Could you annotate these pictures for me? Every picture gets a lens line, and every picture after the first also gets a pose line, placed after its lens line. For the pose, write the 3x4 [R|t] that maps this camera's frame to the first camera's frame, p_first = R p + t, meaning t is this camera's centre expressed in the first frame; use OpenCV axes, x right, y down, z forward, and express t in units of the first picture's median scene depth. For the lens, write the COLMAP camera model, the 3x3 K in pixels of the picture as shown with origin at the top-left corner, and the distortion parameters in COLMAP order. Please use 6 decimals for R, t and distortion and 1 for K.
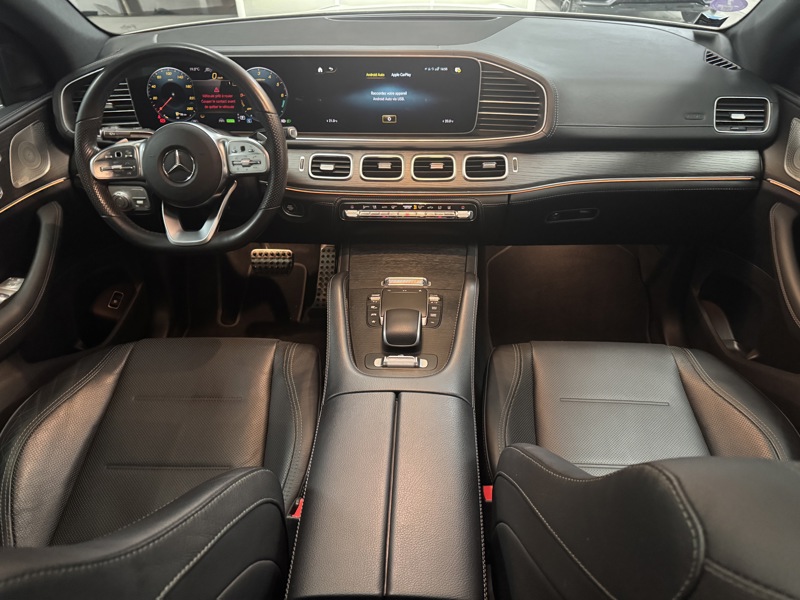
lens RADIAL K [[561.2, 0, 400.4], [0, 561.2, 300.3], [0, 0, 1]] dist [-0.020289, -0.003402]
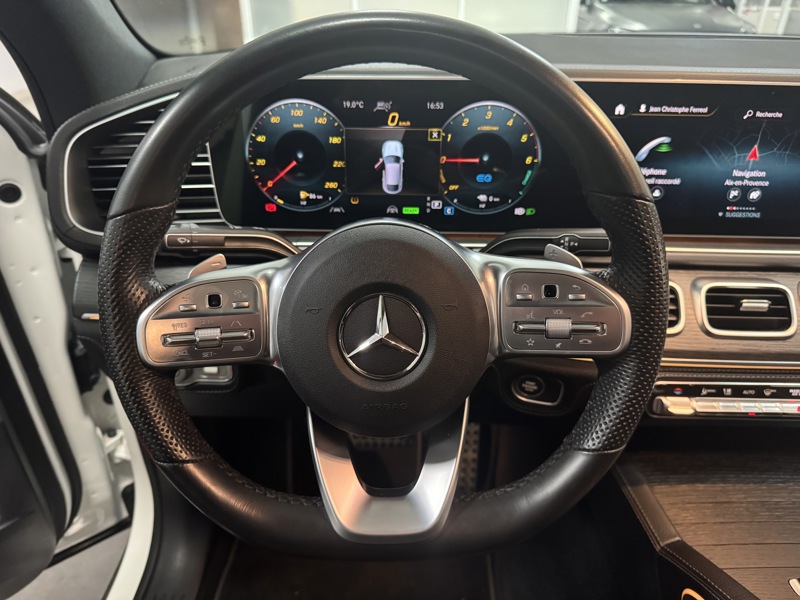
lens RADIAL K [[561.2, 0, 397.5], [0, 561.2, 300.4], [0, 0, 1]] dist [-0.020289, -0.003402]
pose [[0.999455, 0.001057, 0.032981, -0.342597], [0.003446, 0.990675, -0.136201, -0.181792], [-0.032818, 0.136241, 0.990132, 0.542349]]
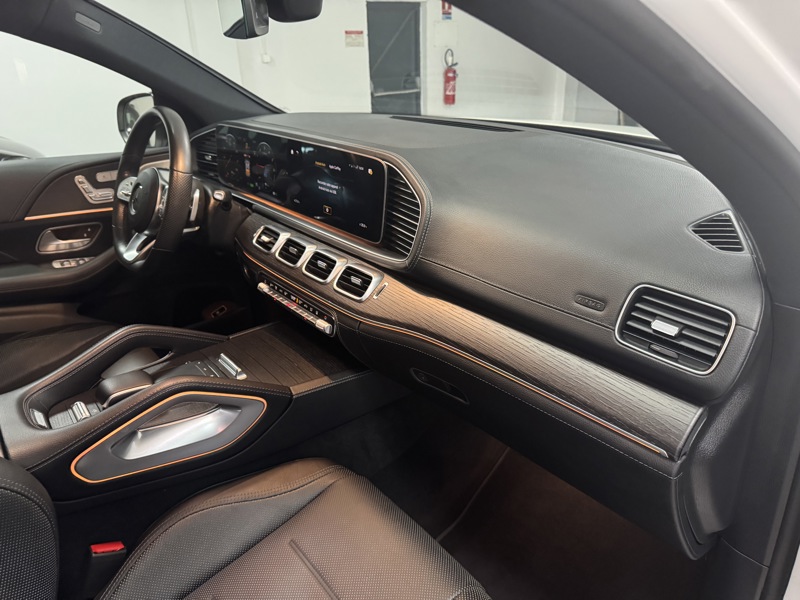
lens RADIAL K [[561.2, 0, 399.1], [0, 561.2, 300.2], [0, 0, 1]] dist [-0.020289, -0.003402]
pose [[0.643313, 0.309459, -0.700274, 0.797446], [-0.452277, 0.891619, -0.021471, -0.226523], [0.617733, 0.330530, 0.713552, 0.451901]]
